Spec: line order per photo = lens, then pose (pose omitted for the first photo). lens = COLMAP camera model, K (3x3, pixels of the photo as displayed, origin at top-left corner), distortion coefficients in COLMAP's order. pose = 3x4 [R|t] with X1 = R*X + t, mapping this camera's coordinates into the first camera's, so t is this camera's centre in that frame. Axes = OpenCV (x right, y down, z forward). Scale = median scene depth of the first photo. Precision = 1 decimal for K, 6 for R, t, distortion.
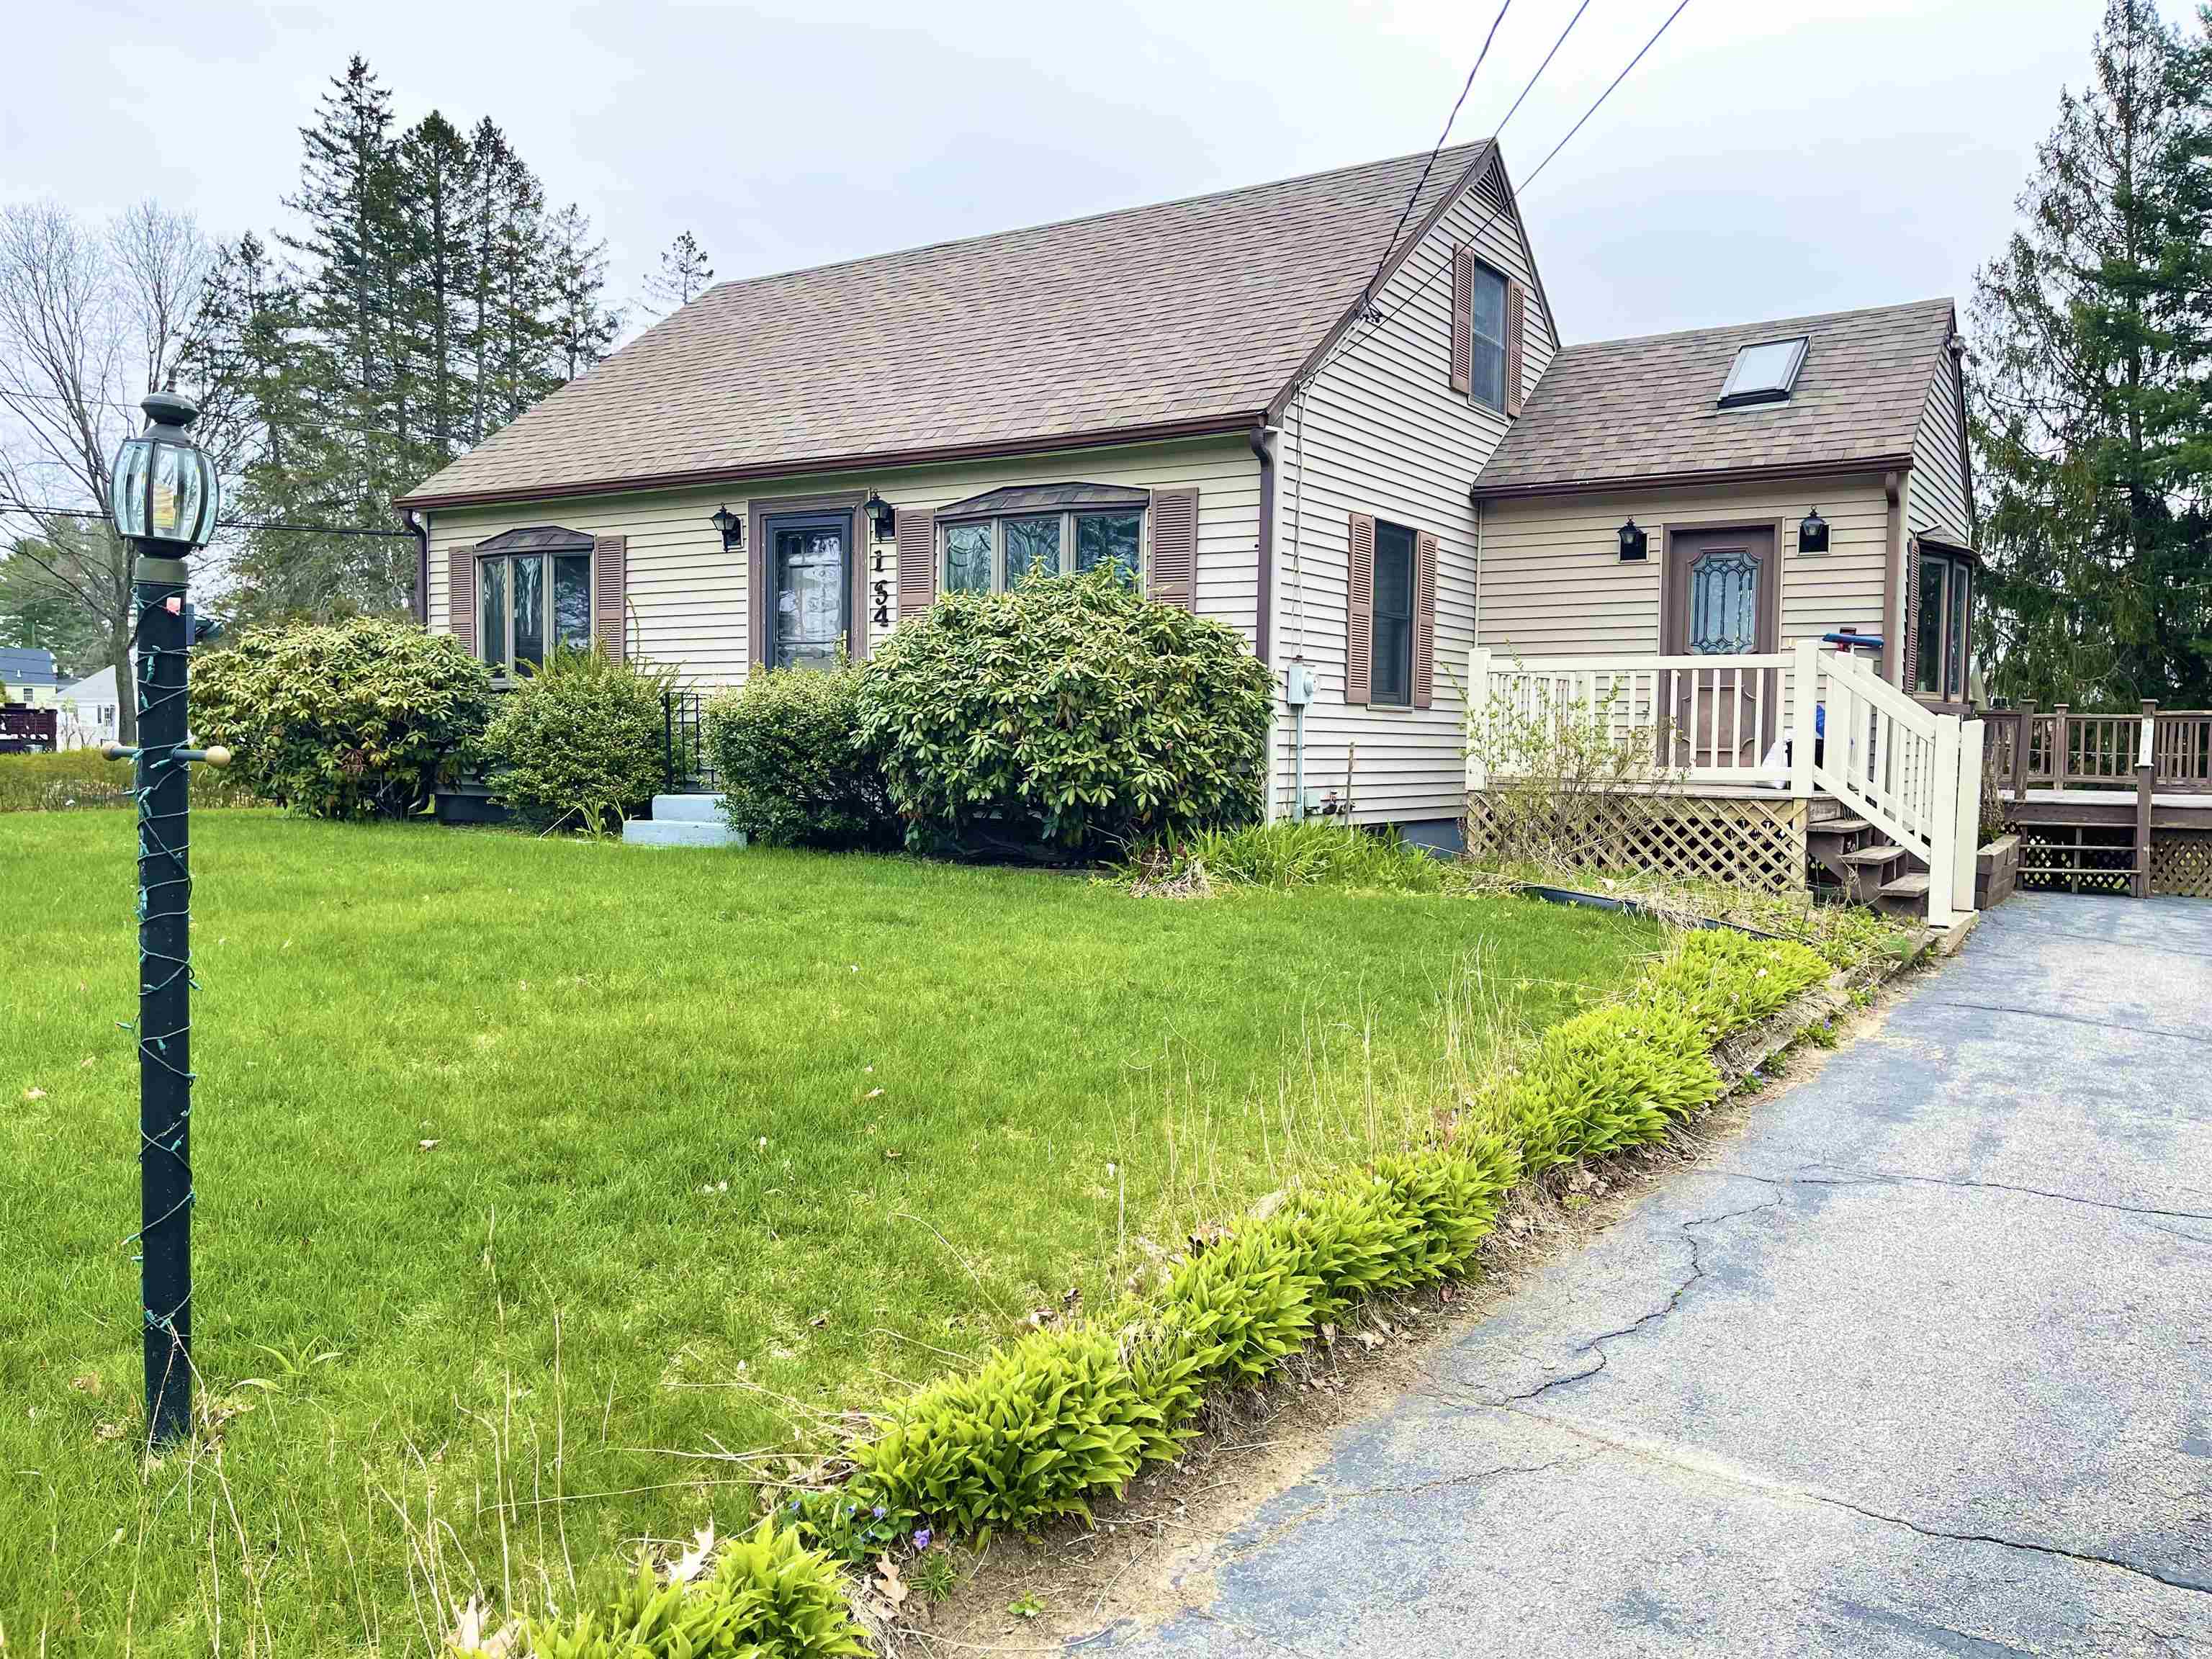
lens RADIAL K [[1684.5, 0, 1106.0], [0, 1684.5, 829.5], [0, 0, 1]] dist [0.062861, -0.093714]
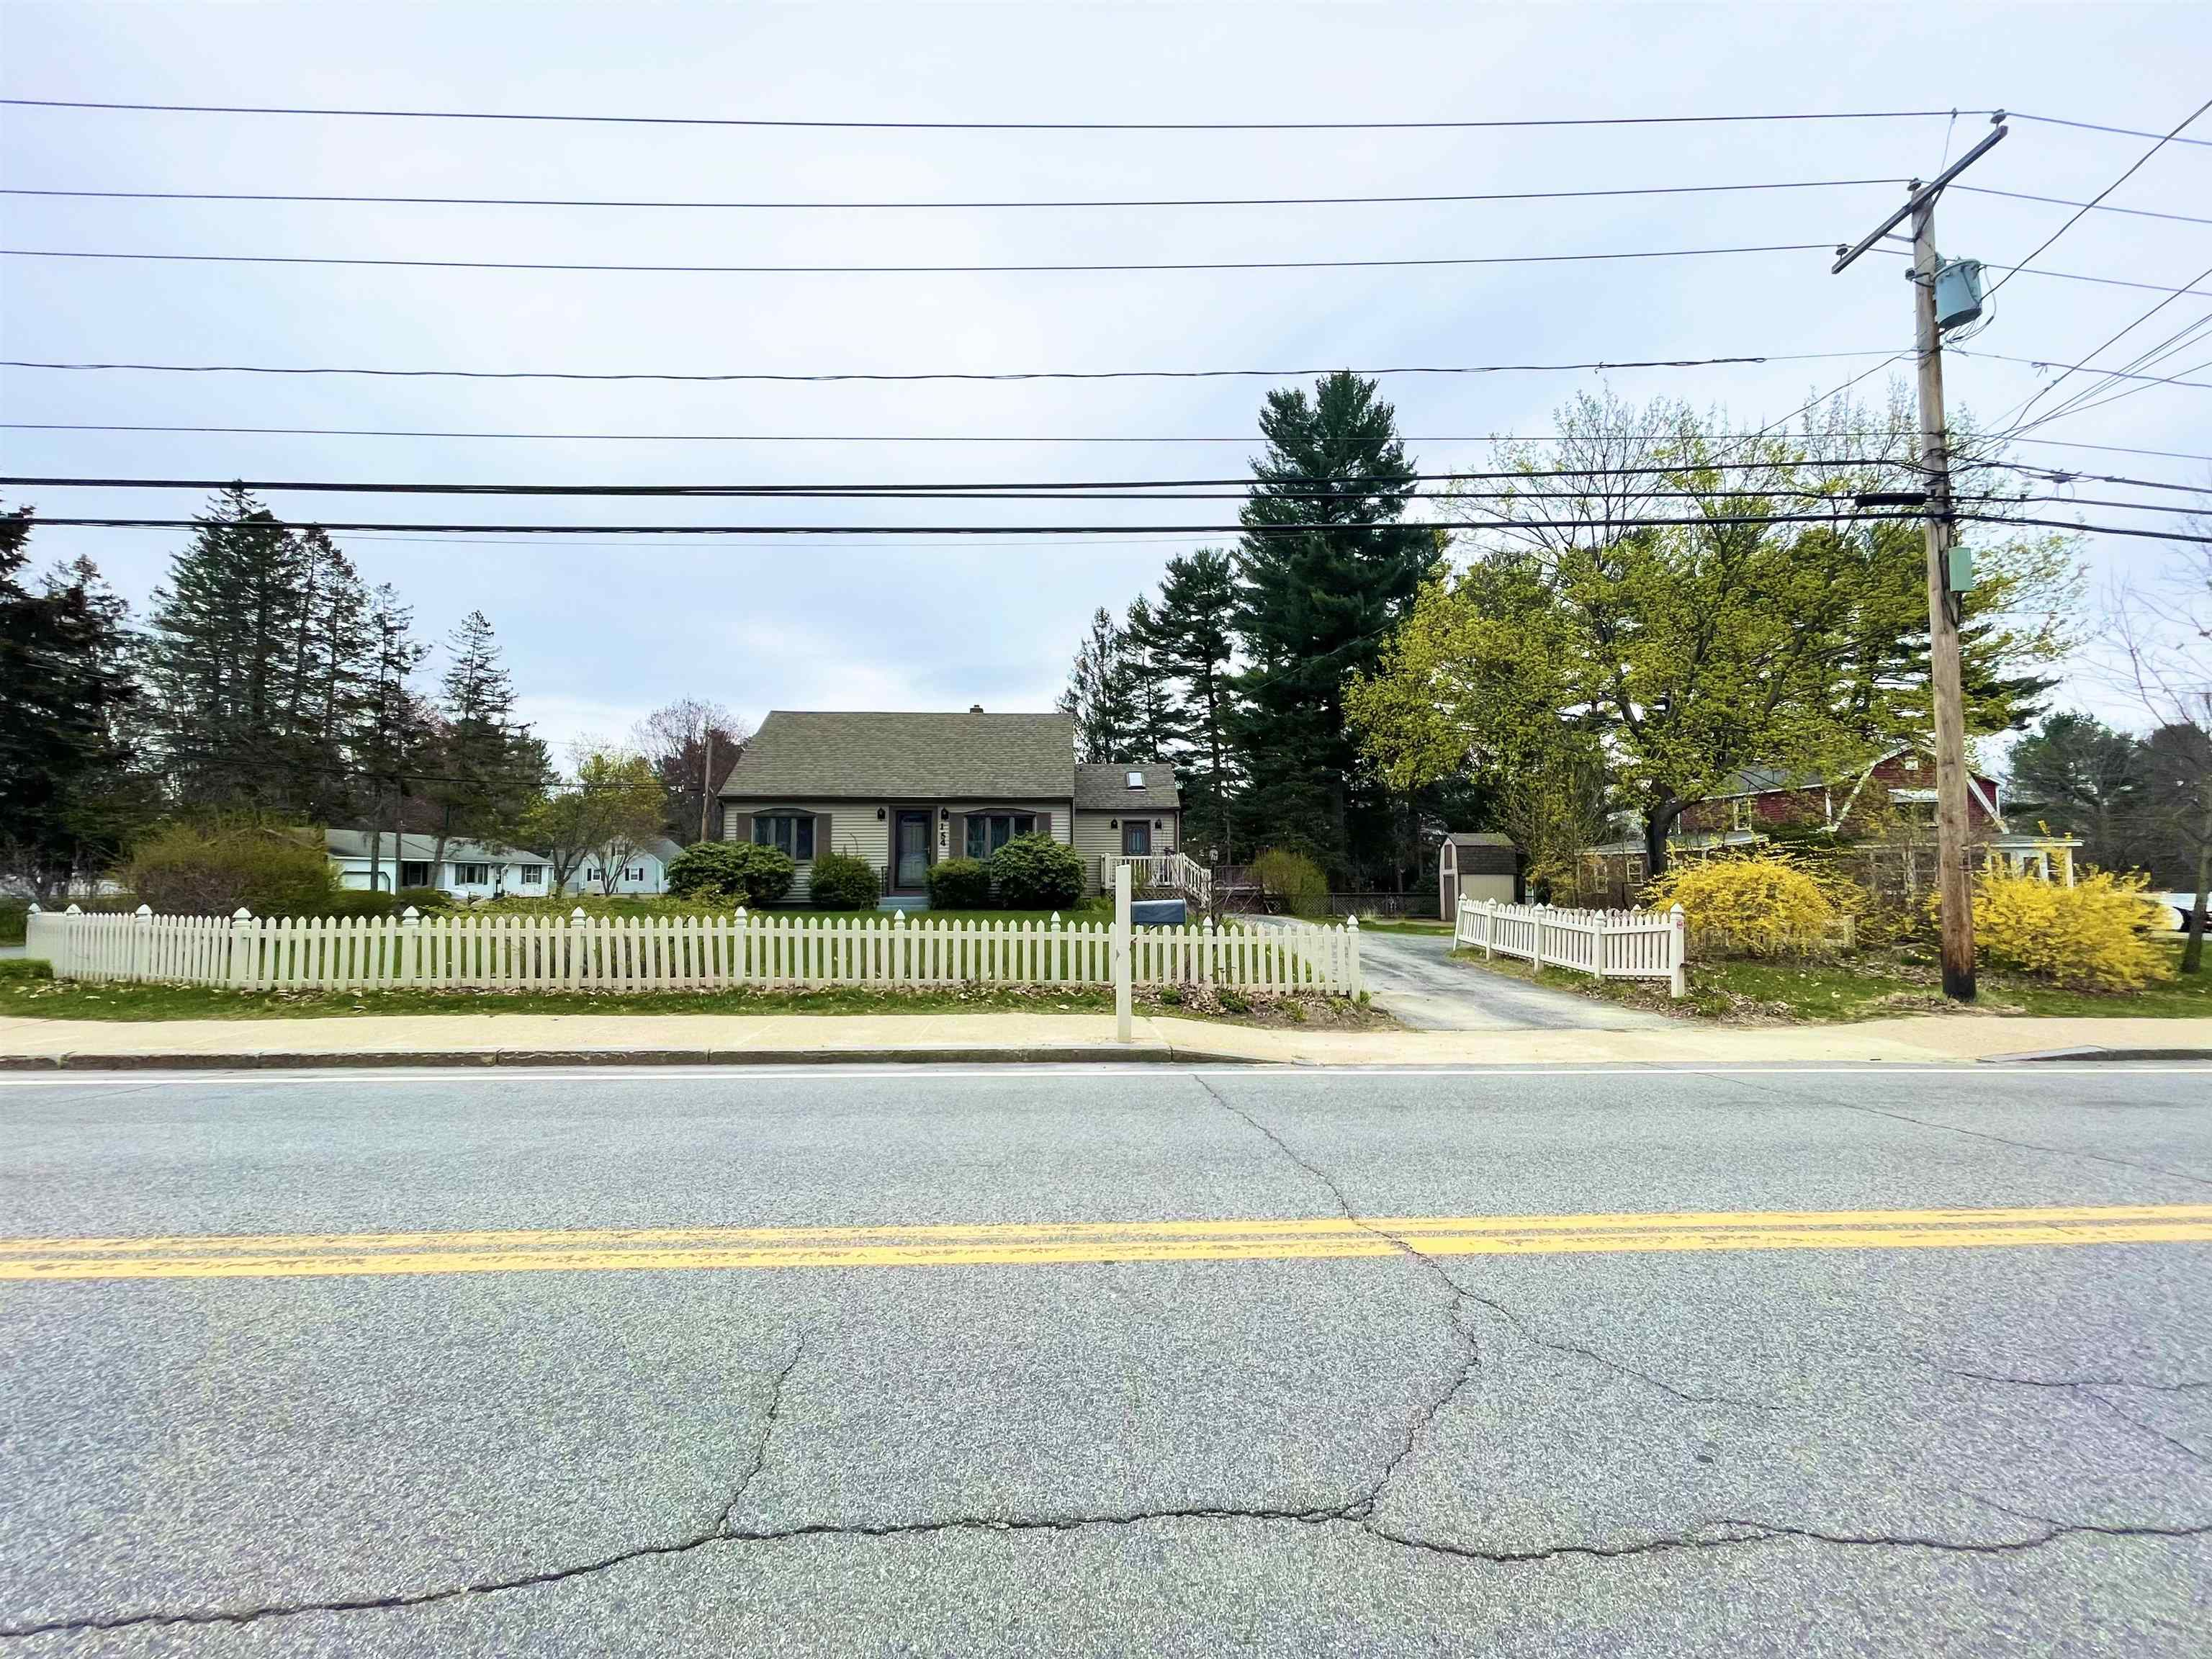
lens RADIAL K [[896.0, 0, 1099.8], [0, 896.0, 842.4], [0, 0, 1]] dist [-0.000119, -0.014185]
pose [[0.817274, 0.004380, 0.576232, -0.857989], [0.046667, 0.996183, -0.073761, 0.018194], [-0.574356, 0.087174, 0.813951, -0.602860]]
